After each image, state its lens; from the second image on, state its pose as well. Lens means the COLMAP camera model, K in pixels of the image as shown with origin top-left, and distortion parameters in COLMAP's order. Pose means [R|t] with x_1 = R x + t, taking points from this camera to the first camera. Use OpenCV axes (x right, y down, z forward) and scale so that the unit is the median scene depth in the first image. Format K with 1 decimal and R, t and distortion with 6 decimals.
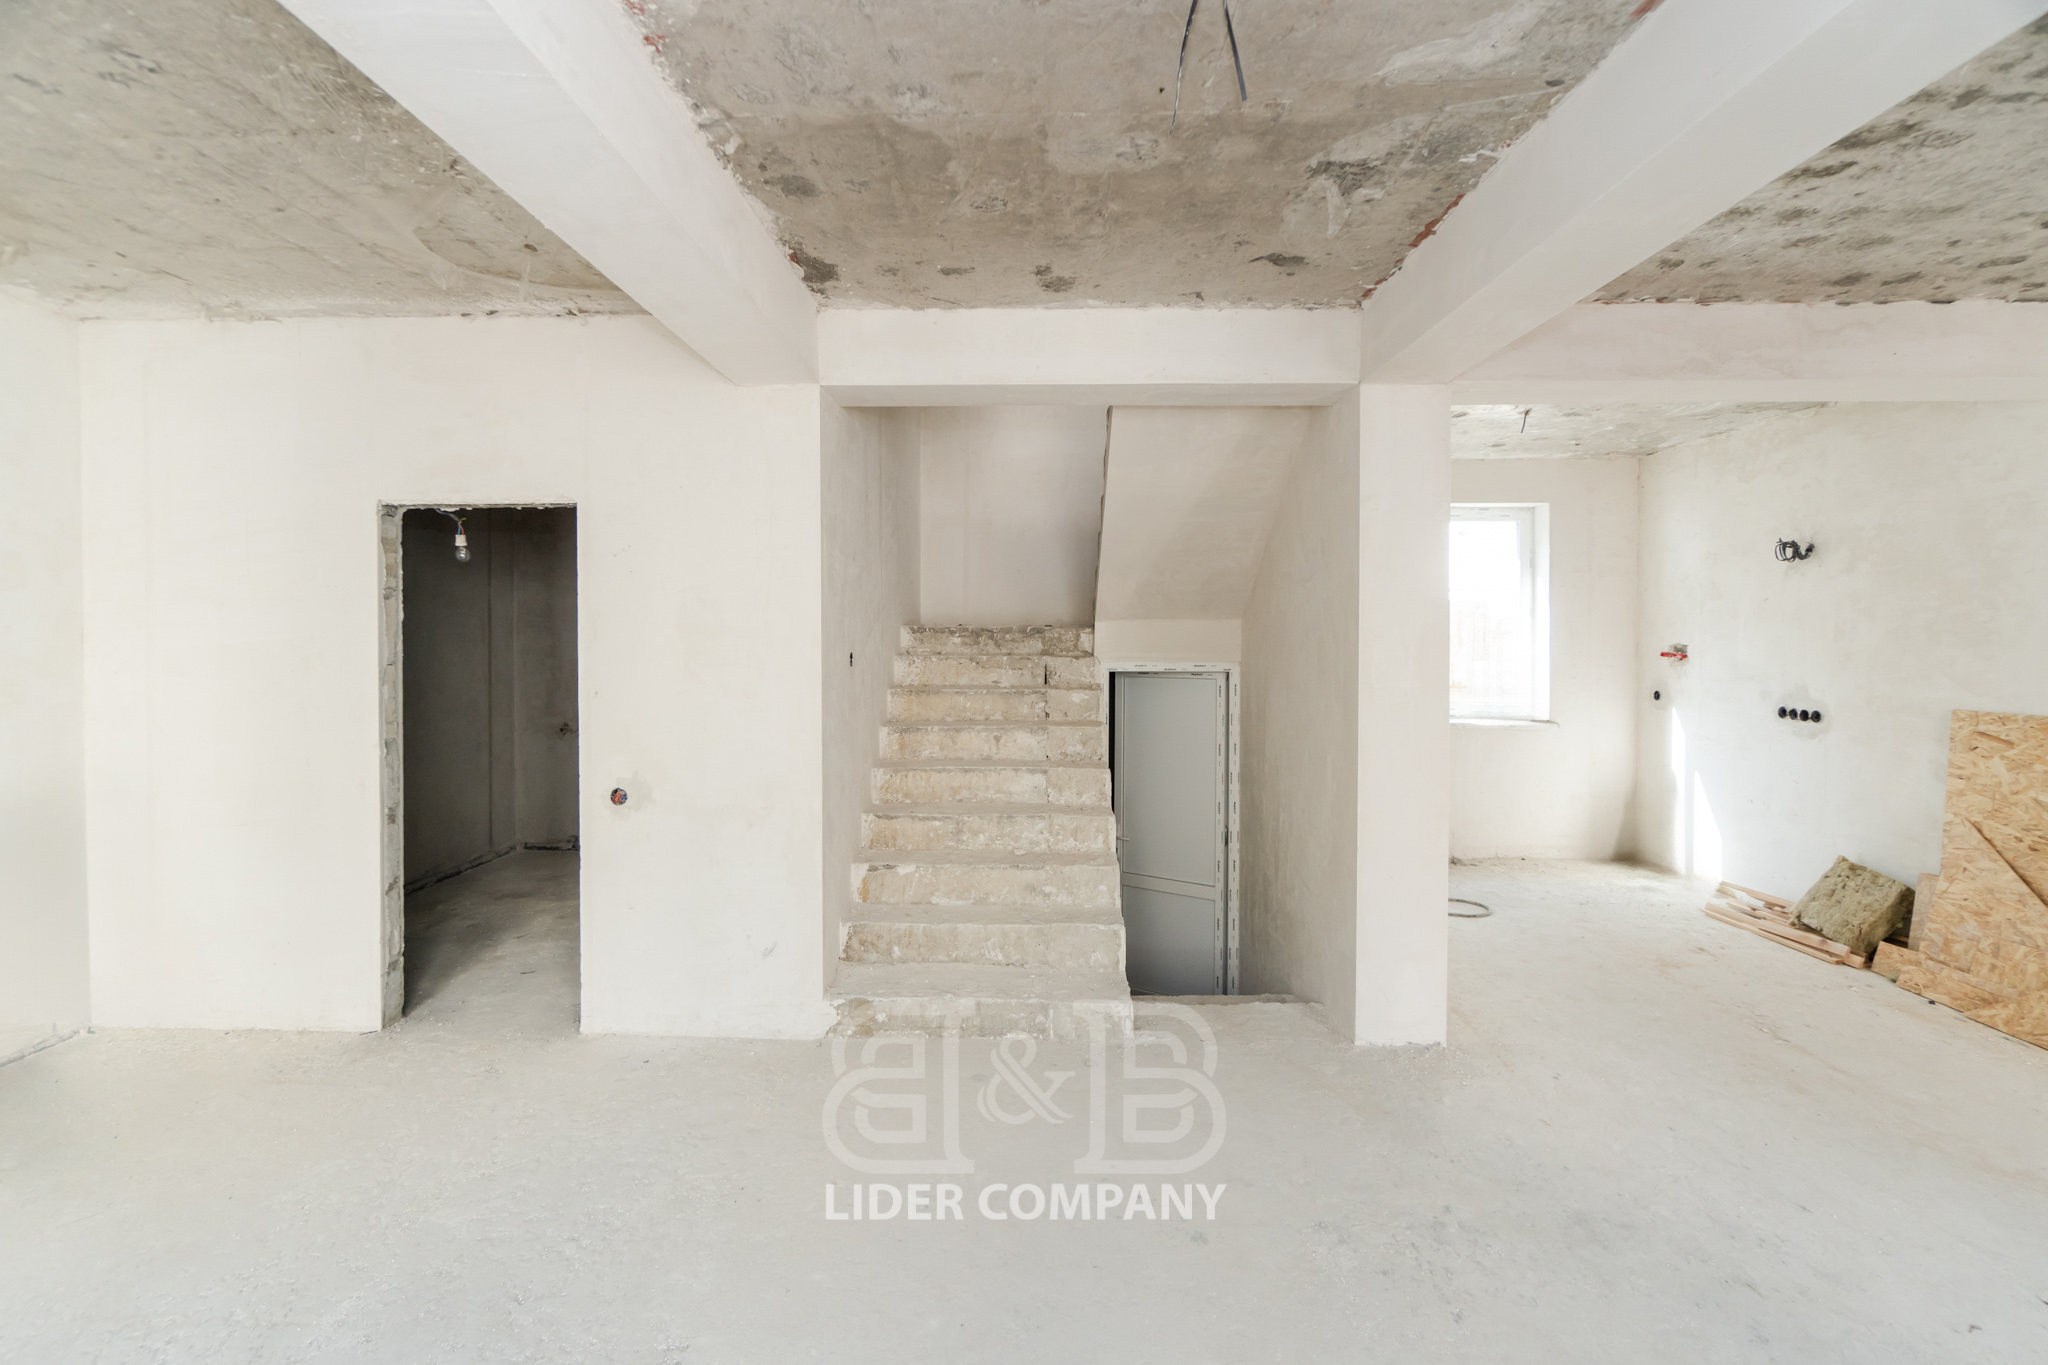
lens RADIAL K [[893.3, 0, 997.6], [0, 893.3, 644.4], [0, 0, 1]] dist [-0.004497, 0.000120]
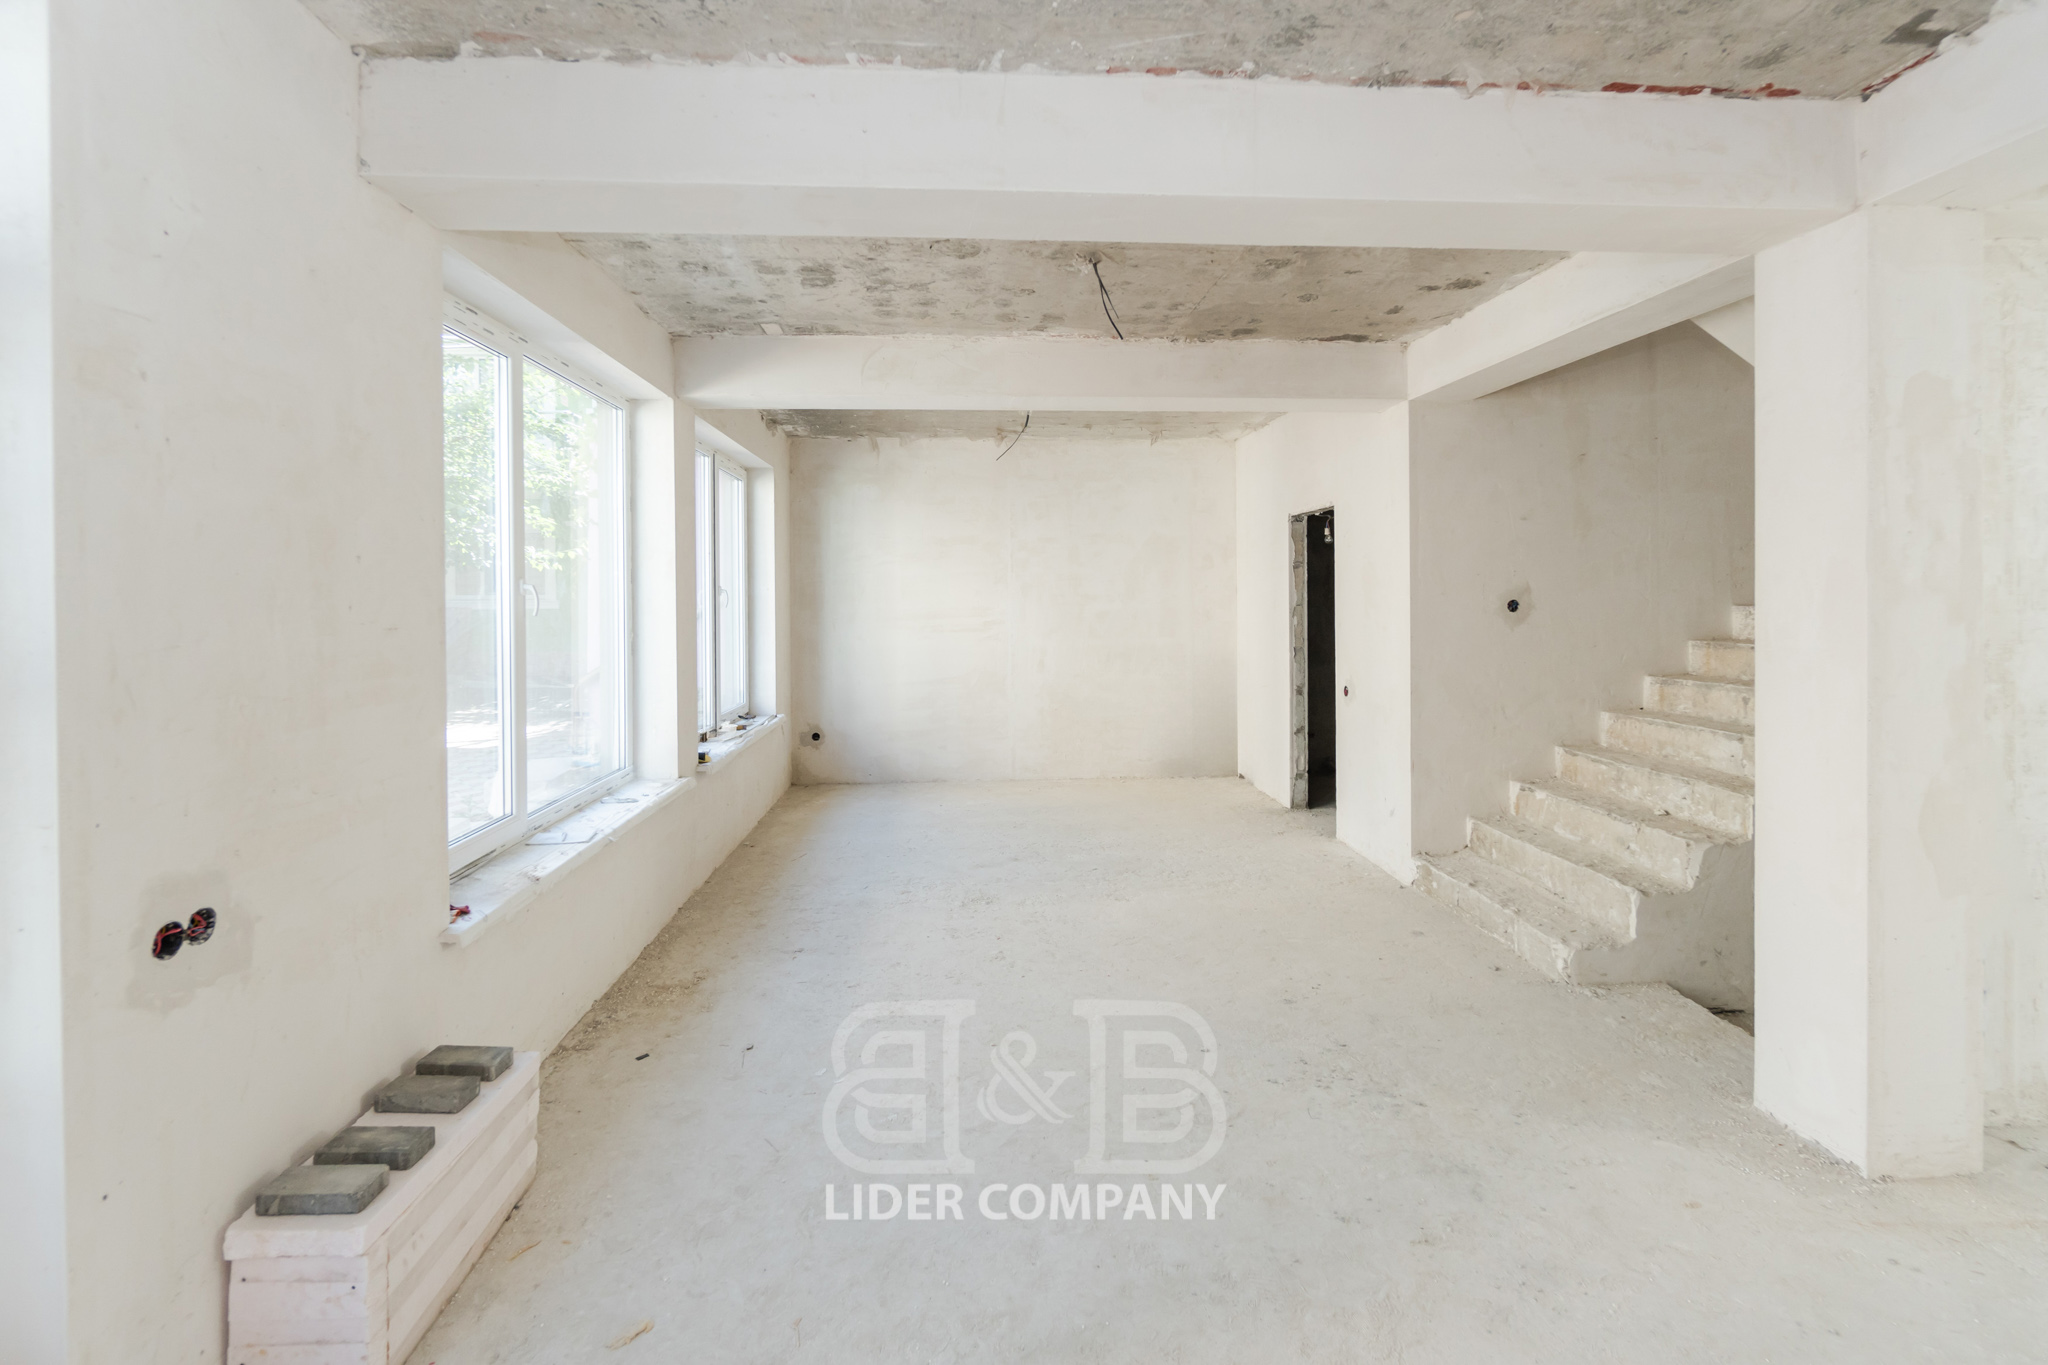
lens RADIAL K [[918.3, 0, 1021.7], [0, 918.3, 598.7], [0, 0, 1]] dist [0.000719, 0.001428]
pose [[0.102408, 0.002453, -0.994739, 1.022690], [-0.002739, 0.999994, 0.002184, 0.007284], [0.994739, 0.002500, 0.102414, 0.255047]]
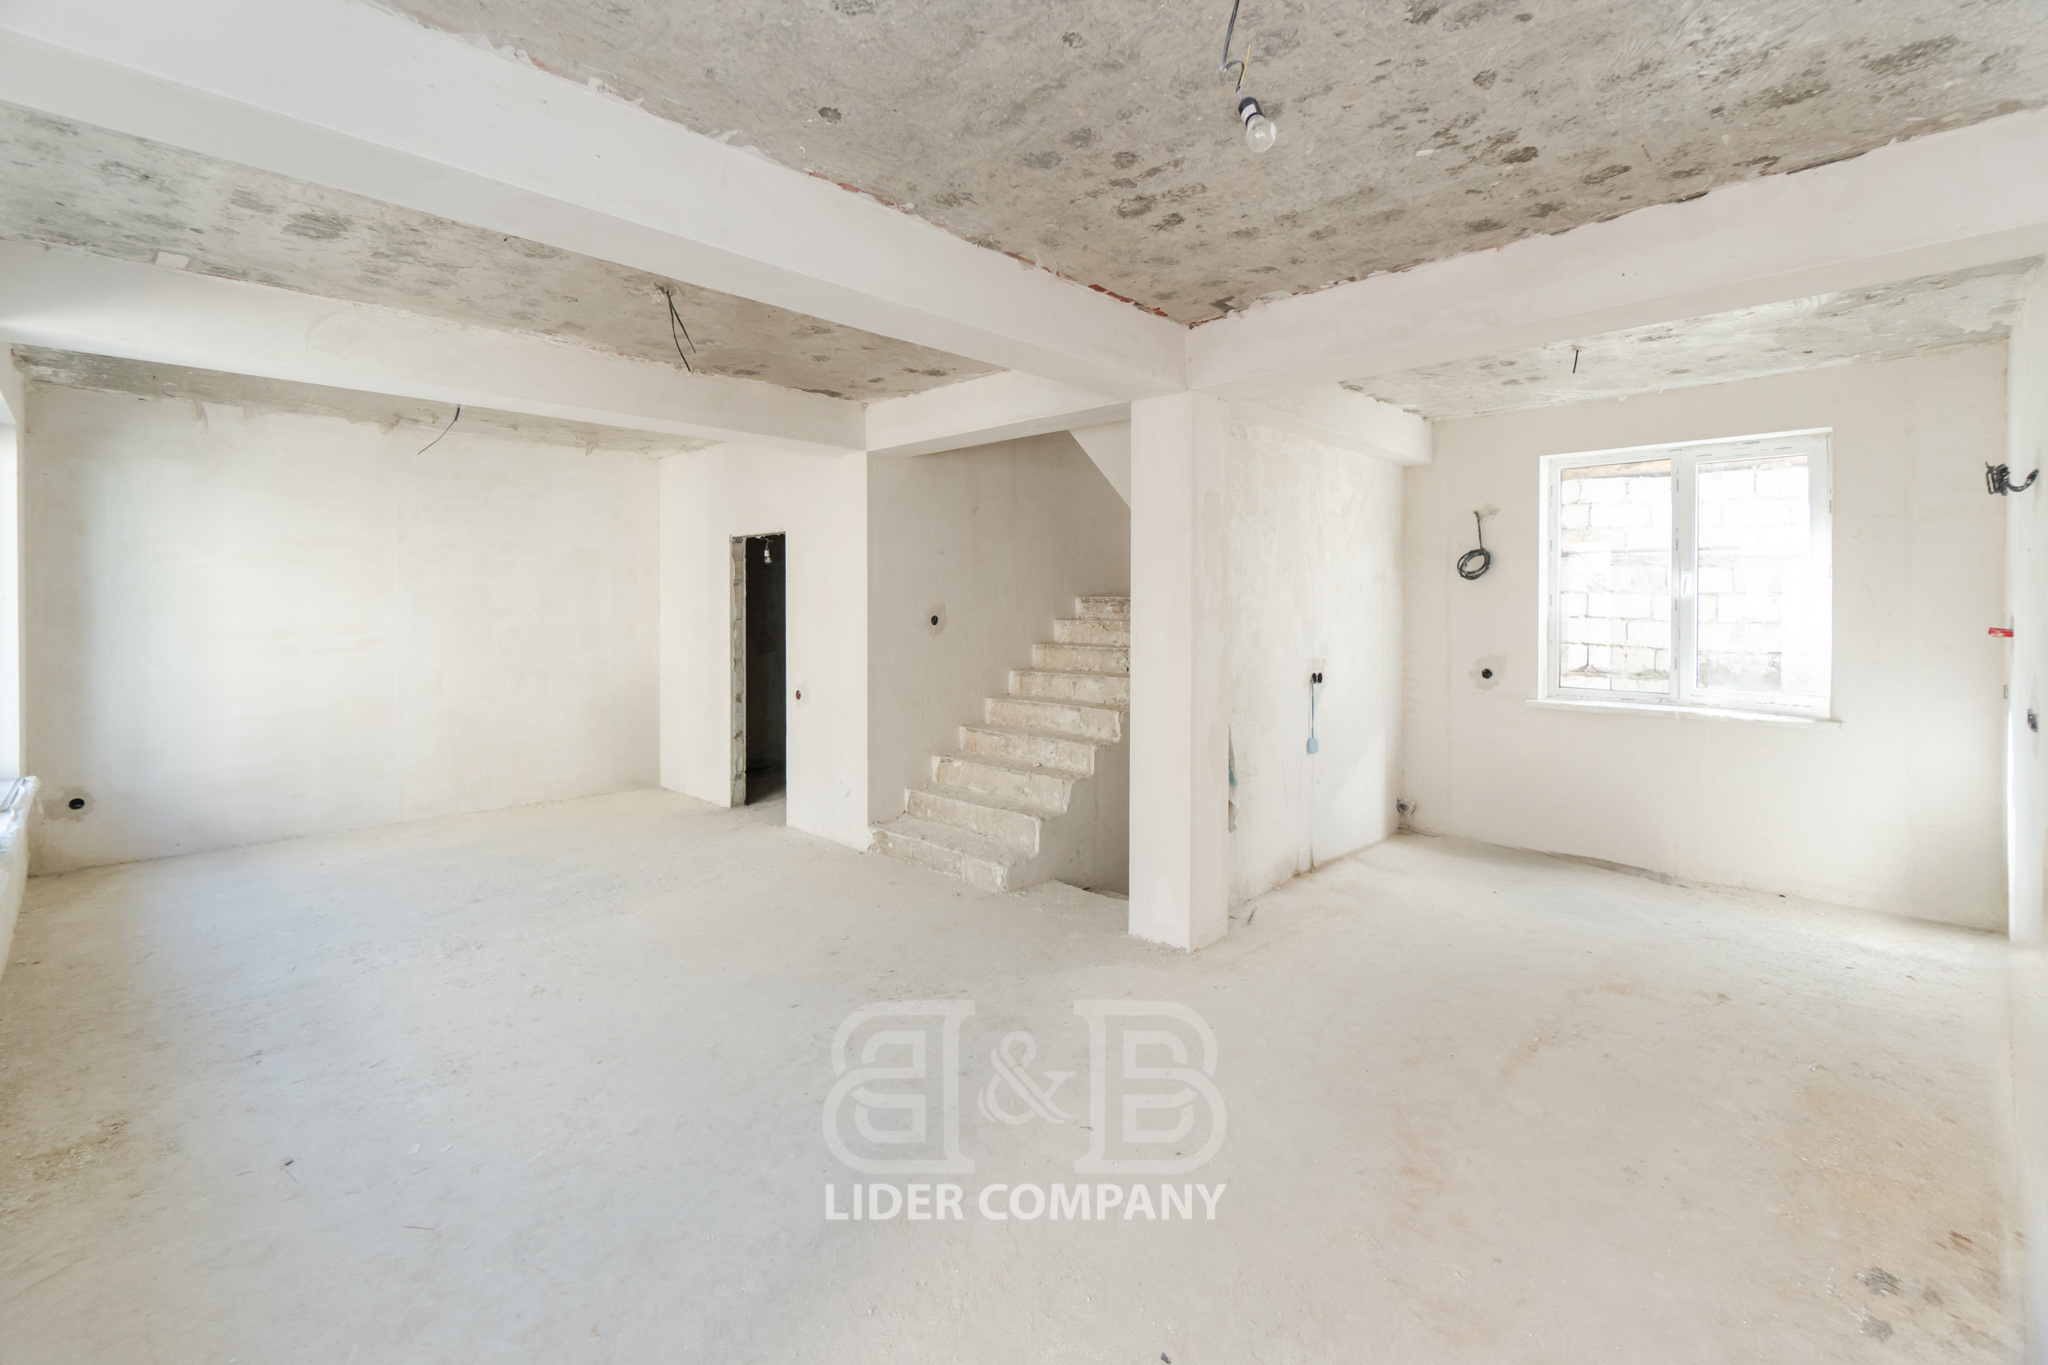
lens RADIAL K [[902.7, 0, 1013.0], [0, 902.7, 607.2], [0, 0, 1]] dist [-0.002622, 0.000392]
pose [[0.737644, 0.001153, -0.675189, 1.020108], [-0.007468, 0.999951, -0.006451, 0.004059], [0.675148, 0.009801, 0.737617, -0.034575]]
